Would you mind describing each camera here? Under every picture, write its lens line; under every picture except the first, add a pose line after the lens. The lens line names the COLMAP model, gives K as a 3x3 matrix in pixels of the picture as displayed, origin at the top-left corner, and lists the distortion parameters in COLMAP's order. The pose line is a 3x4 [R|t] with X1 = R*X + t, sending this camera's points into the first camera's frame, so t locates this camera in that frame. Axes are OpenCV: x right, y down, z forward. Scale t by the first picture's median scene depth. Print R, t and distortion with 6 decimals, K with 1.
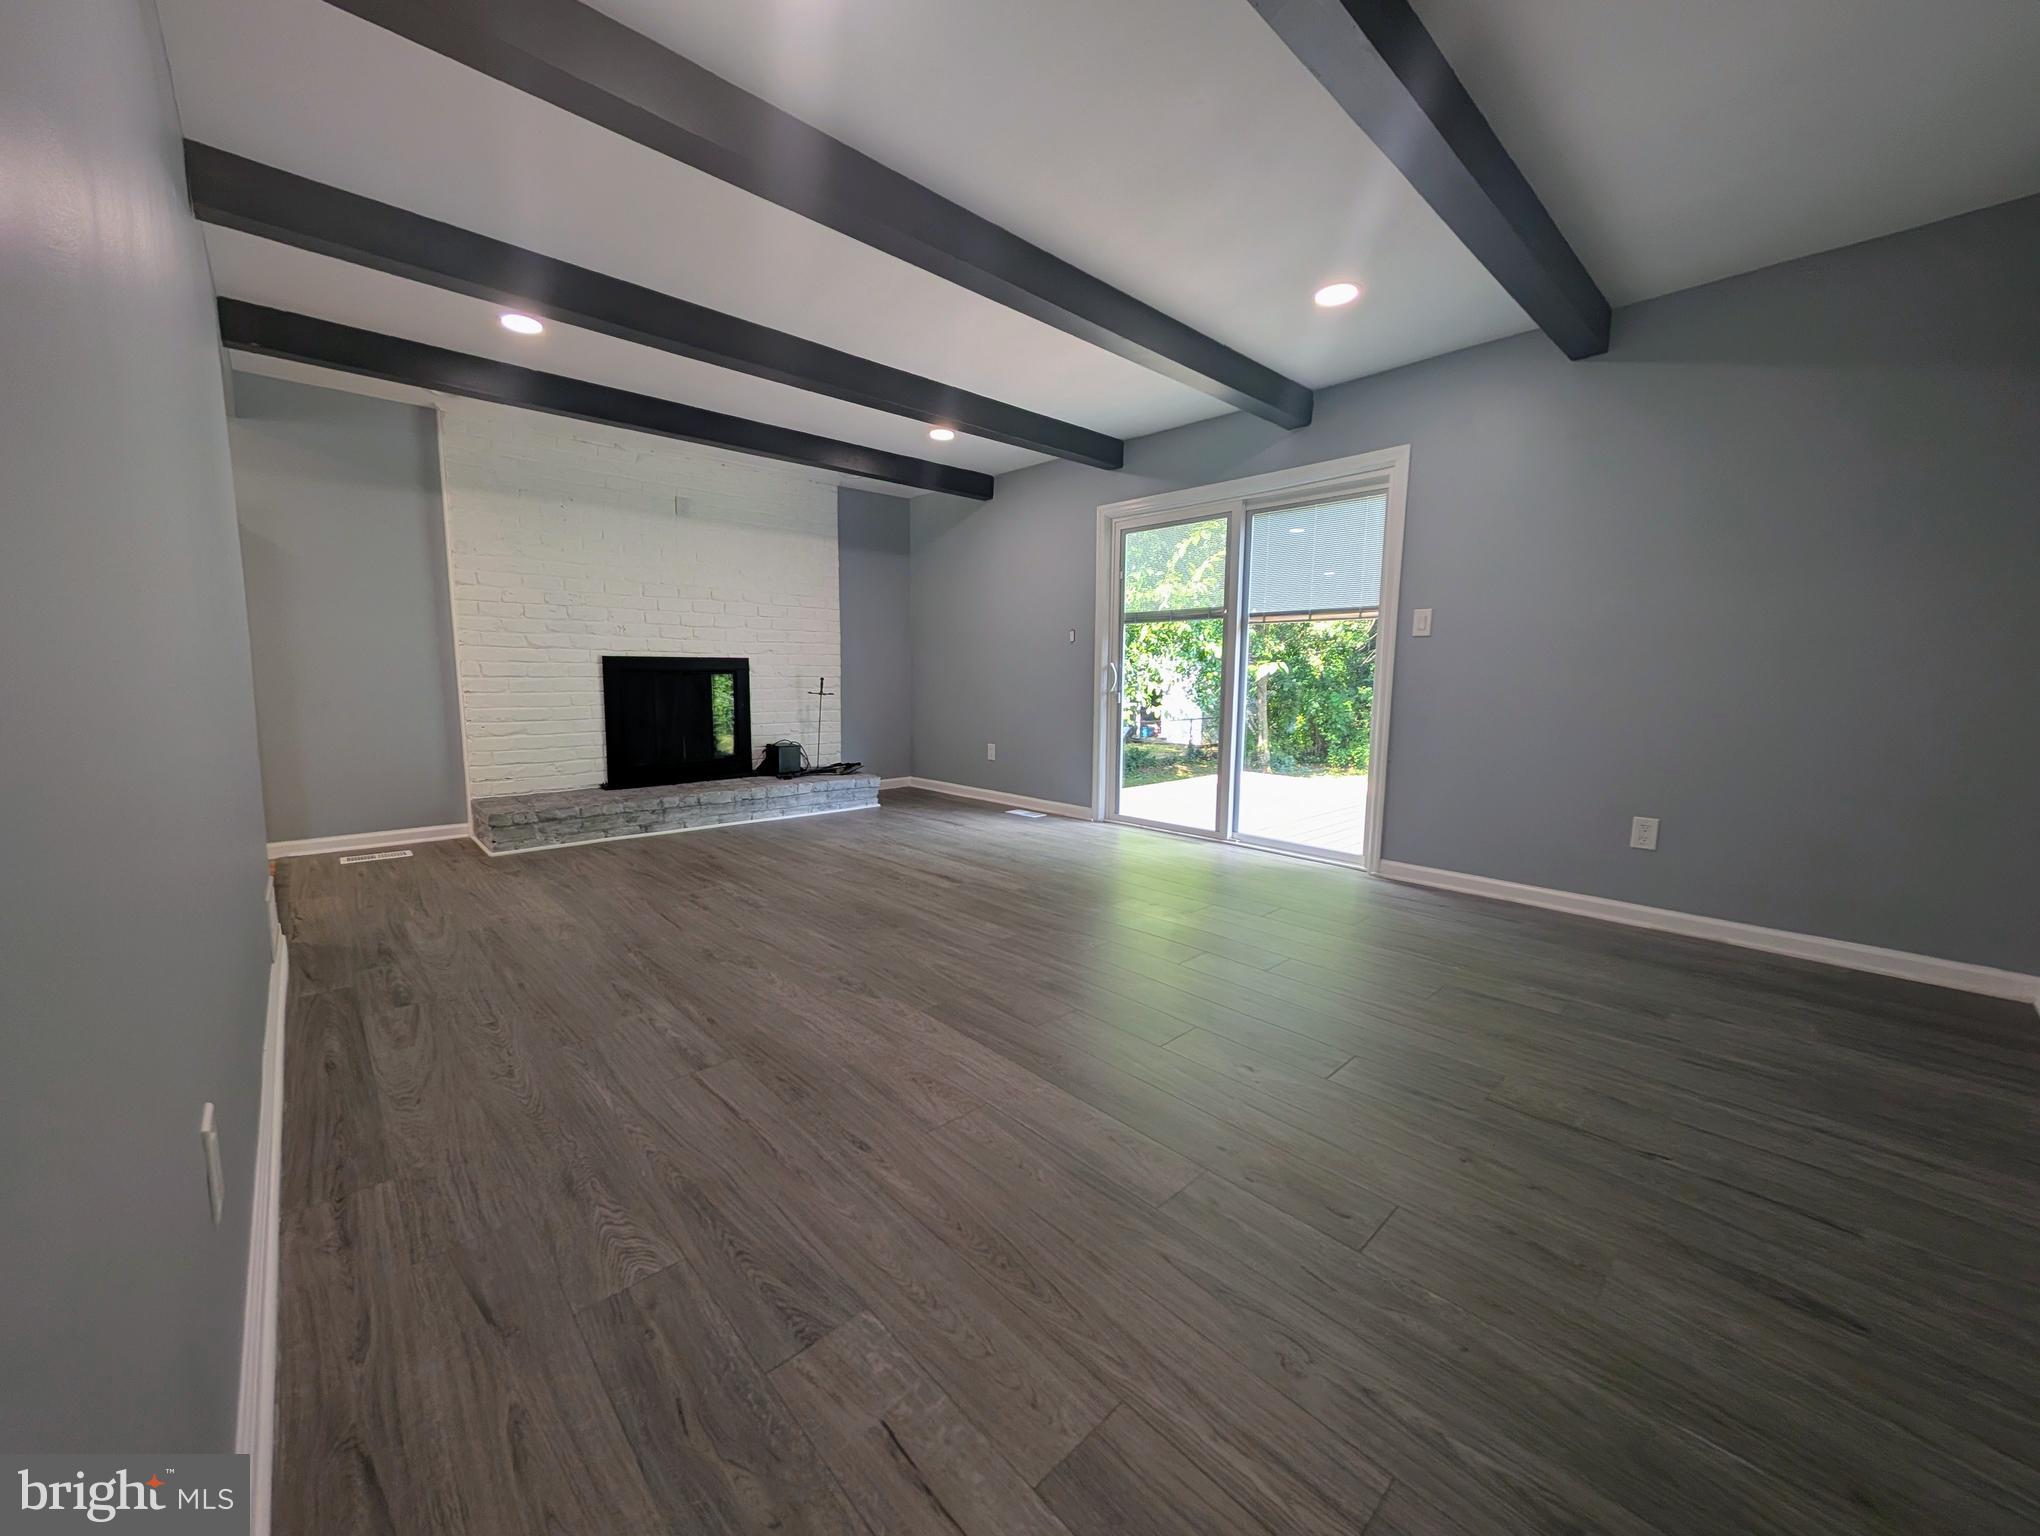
lens RADIAL K [[772.5, 0, 1012.5], [0, 772.5, 765.5], [0, 0, 1]] dist [-0.000202, -0.000172]
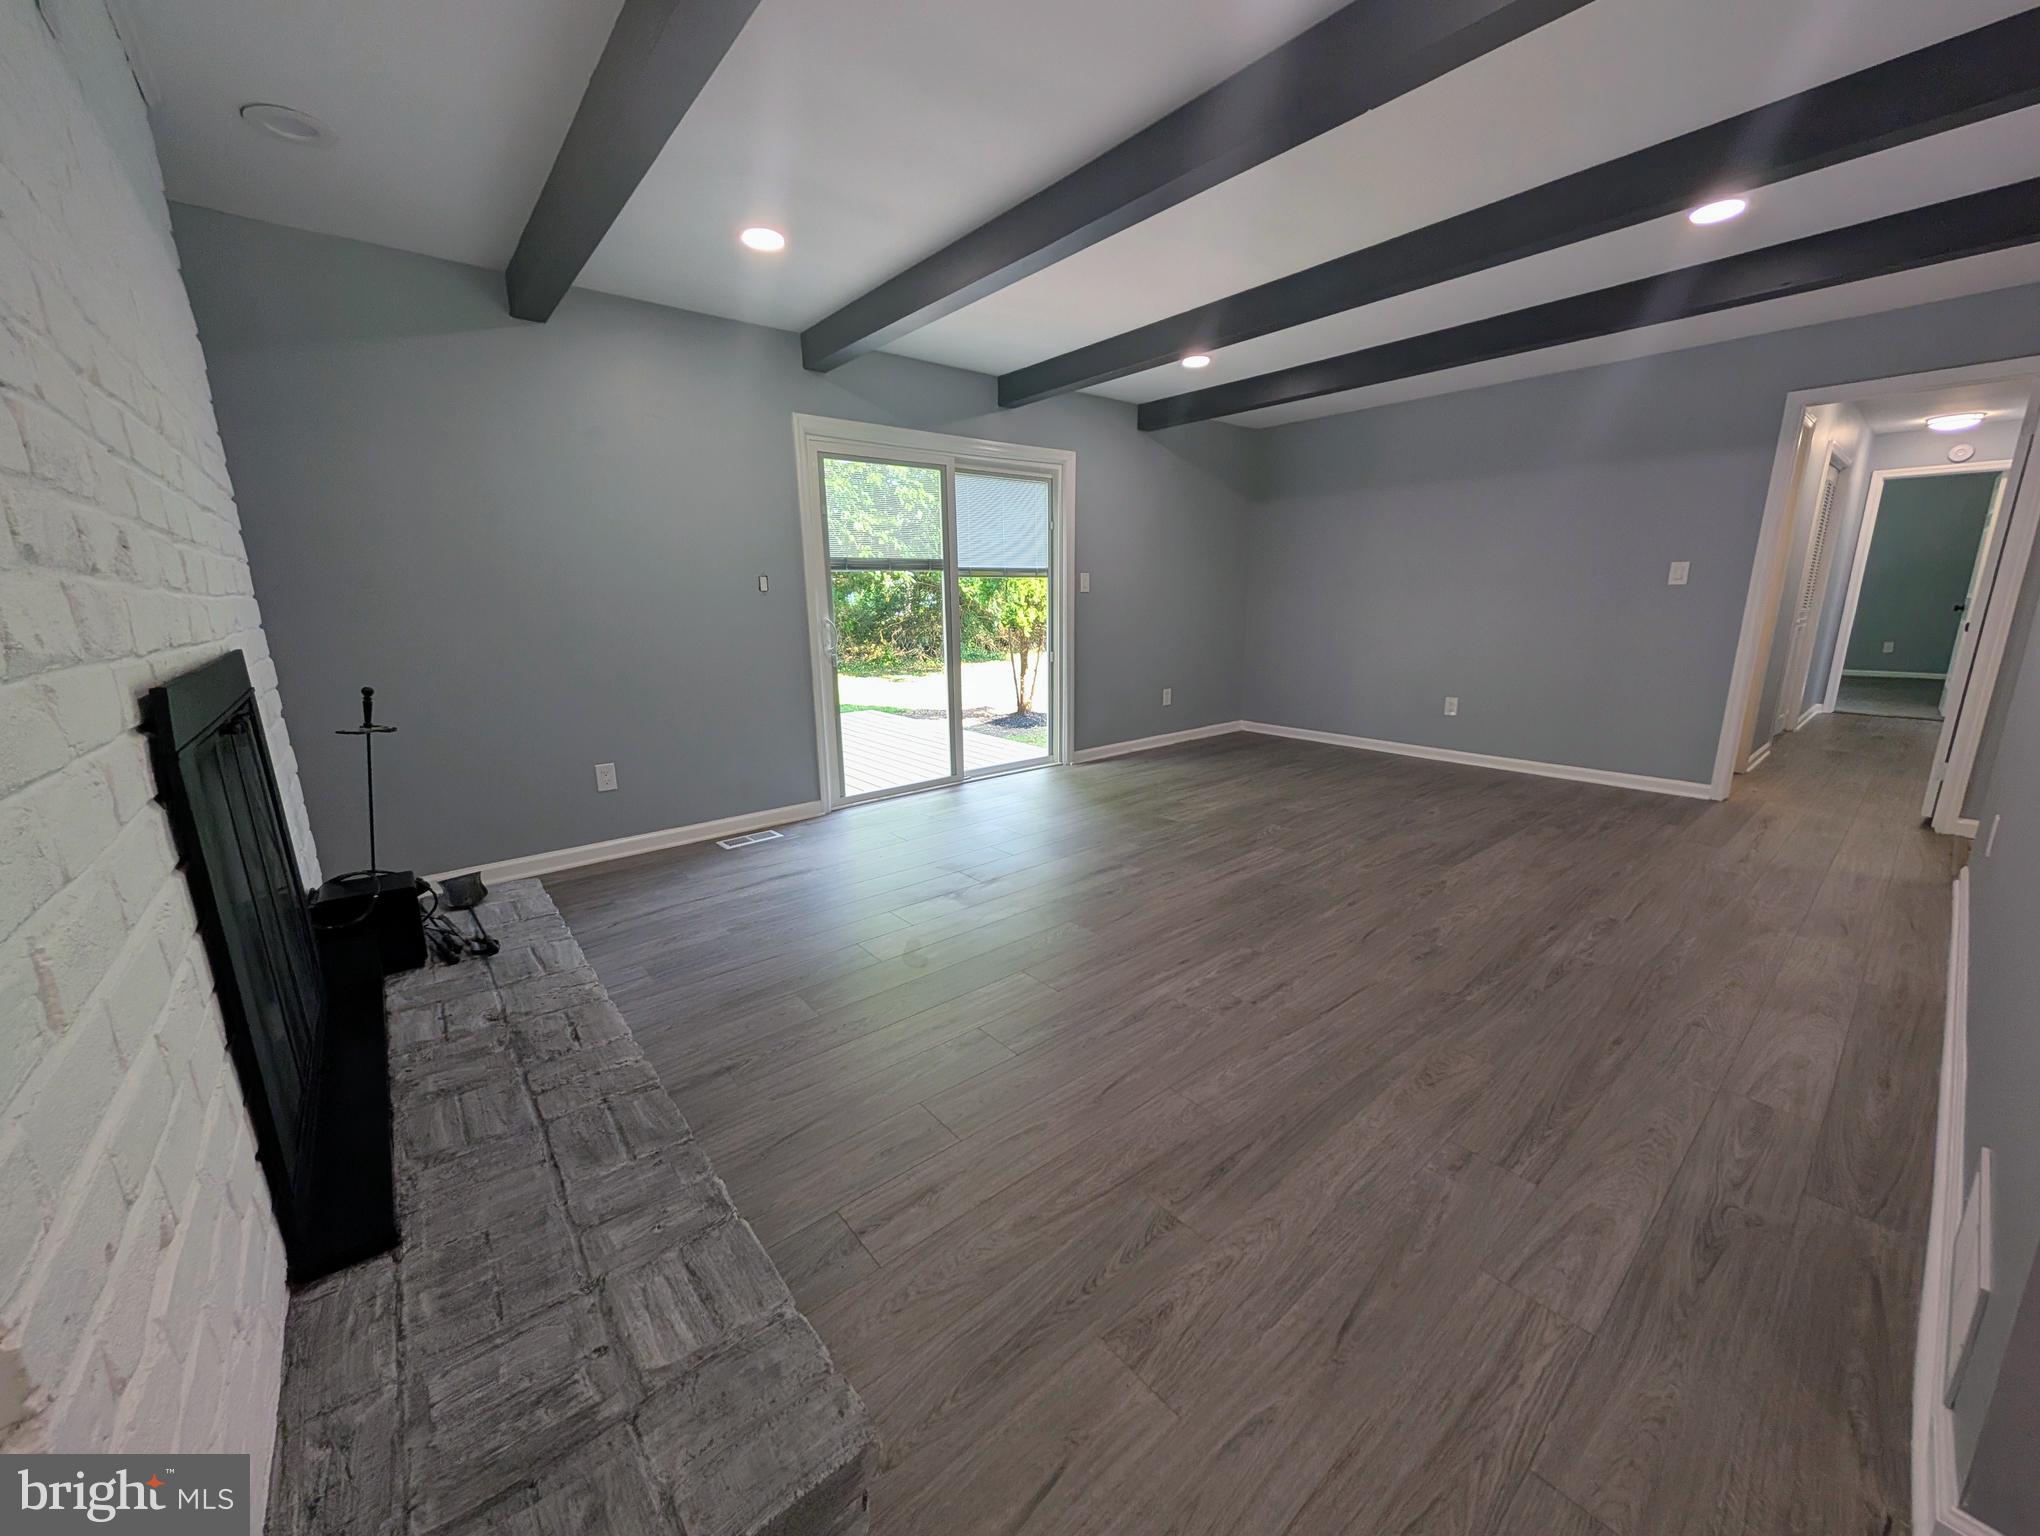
lens RADIAL K [[772.5, 0, 1015.5], [0, 772.5, 770.0], [0, 0, 1]] dist [-0.000202, -0.000172]
pose [[0.054337, -0.230138, 0.971640, -1.150674], [0.134821, 0.965858, 0.221228, -0.220032], [-0.989379, 0.118977, 0.083509, 1.251788]]
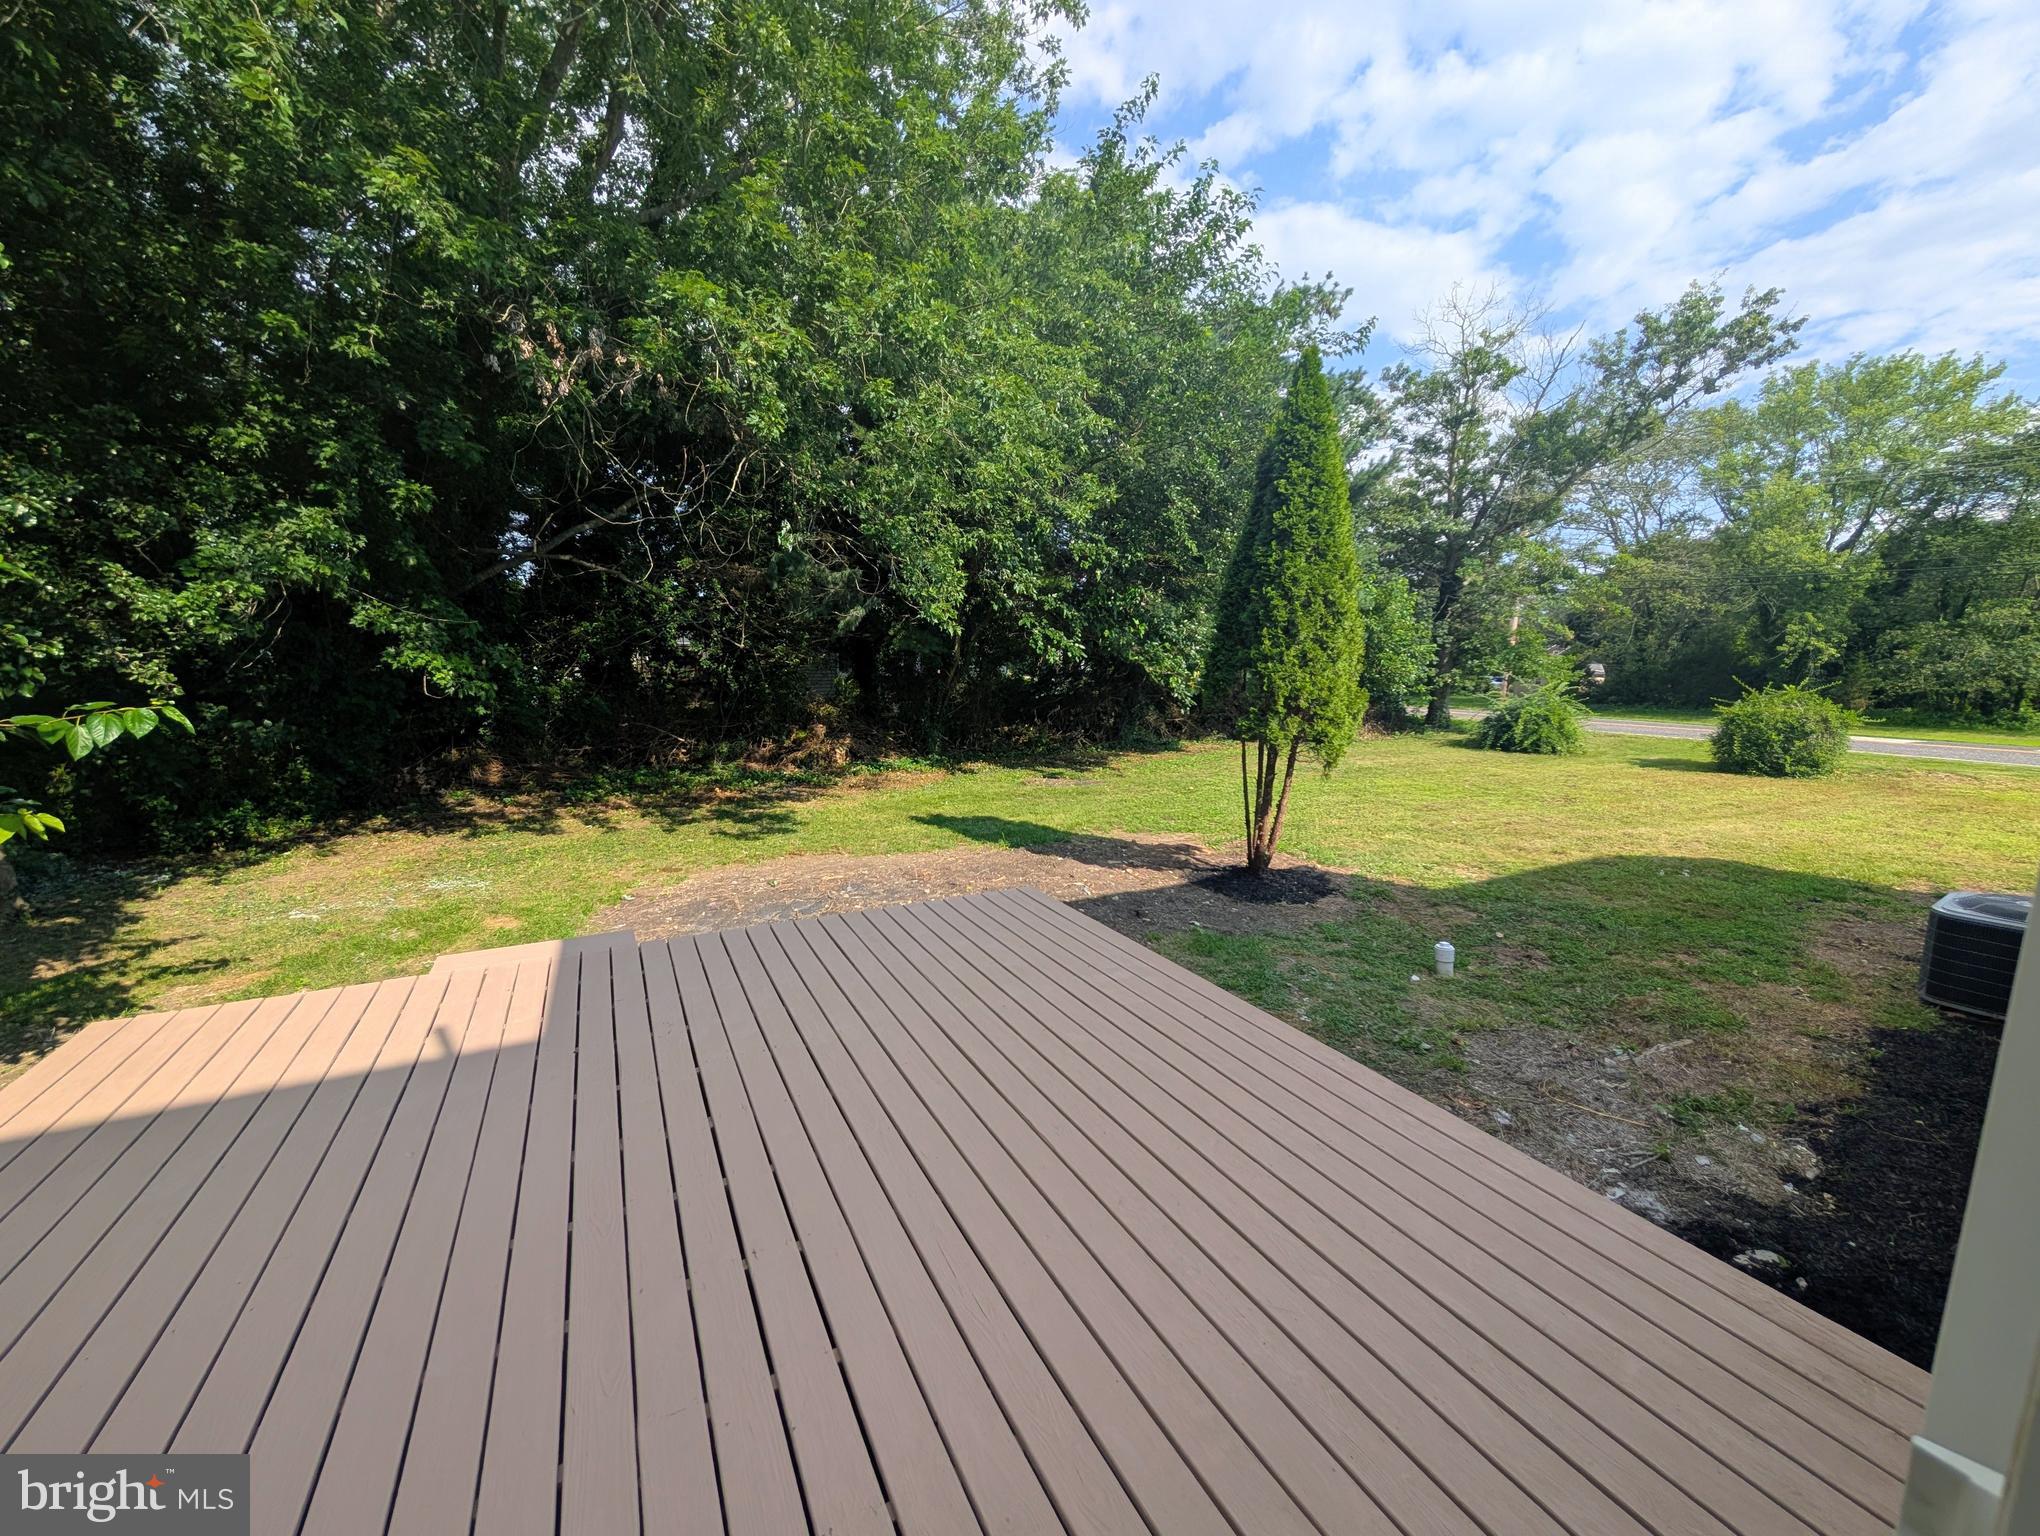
lens RADIAL K [[772.5, 0, 1023.9], [0, 772.5, 764.9], [0, 0, 1]] dist [-0.000202, -0.000172]
pose [[0.229405, -0.136142, 0.963763, -0.801131], [0.102251, 0.988062, 0.115235, -0.251051], [-0.967945, 0.072110, 0.240586, 1.346692]]
